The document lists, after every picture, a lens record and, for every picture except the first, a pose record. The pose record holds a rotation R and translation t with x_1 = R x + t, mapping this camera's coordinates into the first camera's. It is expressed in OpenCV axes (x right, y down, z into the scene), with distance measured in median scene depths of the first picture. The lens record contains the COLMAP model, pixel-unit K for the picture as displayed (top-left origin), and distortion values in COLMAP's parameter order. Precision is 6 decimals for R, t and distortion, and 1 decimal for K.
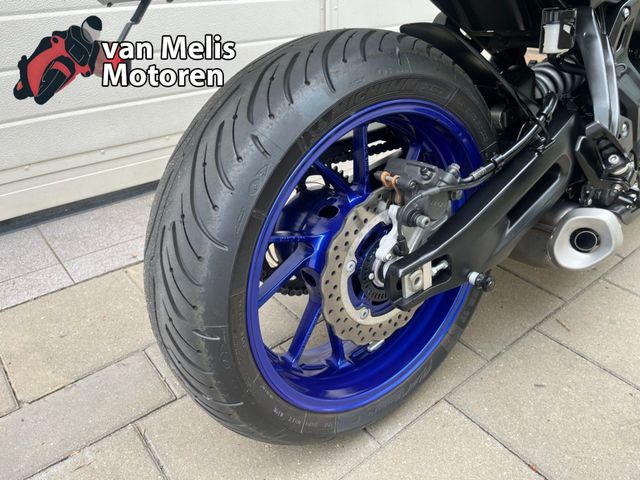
lens RADIAL K [[498.5, 0, 321.6], [0, 498.5, 243.3], [0, 0, 1]] dist [0.060633, -0.105277]
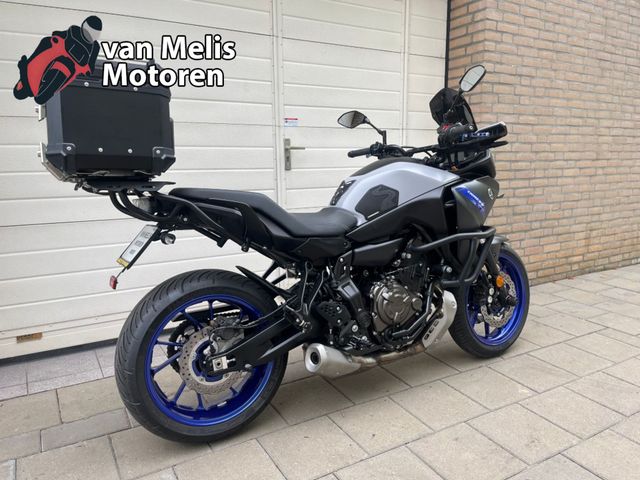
lens RADIAL K [[490.2, 0, 320.0], [0, 490.2, 240.0], [0, 0, 1]] dist [0.076649, -0.102400]
pose [[0.988087, 0.020698, -0.152497, 0.989776], [-0.071590, 0.938991, -0.336410, 0.268168], [0.136230, 0.343319, 0.929286, -1.367300]]
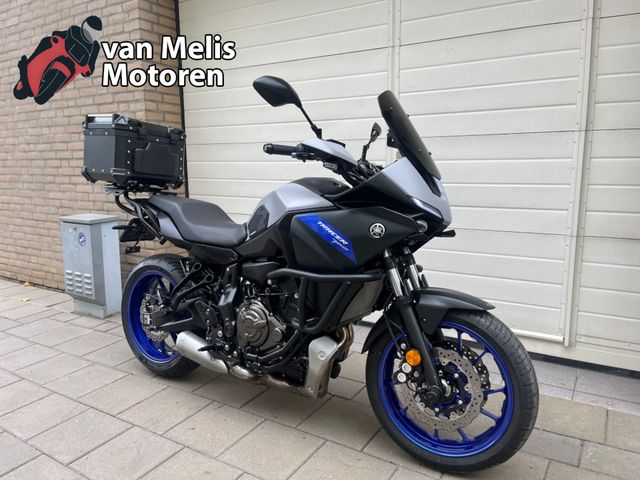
lens RADIAL K [[490.2, 0, 320.0], [0, 490.2, 240.0], [0, 0, 1]] dist [0.076649, -0.102400]
pose [[0.315211, 0.152992, -0.936608, 3.567247], [-0.464895, 0.885286, -0.011850, -0.903568], [0.827354, 0.439160, 0.350178, 0.504604]]
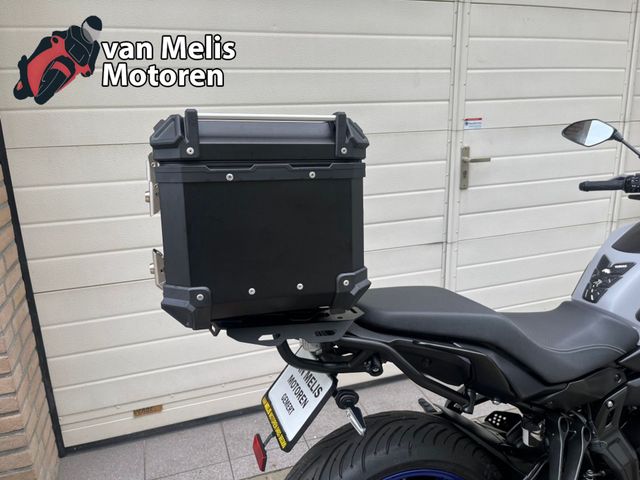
lens RADIAL K [[490.2, 0, 320.0], [0, 490.2, 240.0], [0, 0, 1]] dist [0.076649, -0.102400]
pose [[0.935477, 0.076478, -0.345014, 0.338284], [-0.157536, 0.964175, -0.213420, -0.551327], [0.316332, 0.254002, 0.914011, -0.756874]]
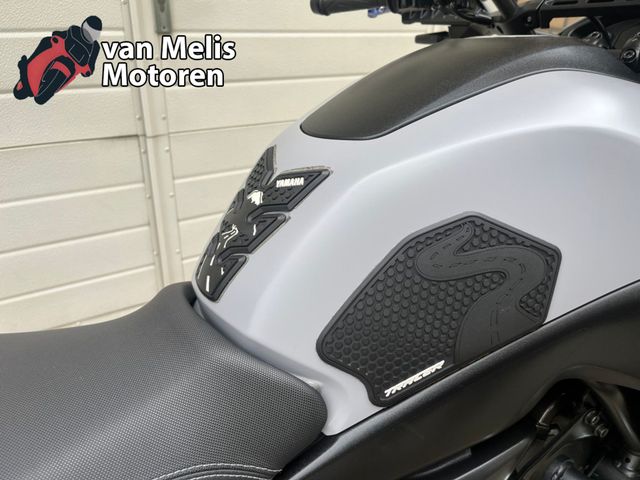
lens RADIAL K [[490.2, 0, 320.0], [0, 490.2, 240.0], [0, 0, 1]] dist [0.076649, -0.102400]
pose [[0.992502, 0.085657, -0.087189, 0.801132], [-0.091126, 0.993982, -0.060800, -0.898339], [0.081456, 0.068290, 0.994335, 0.630297]]
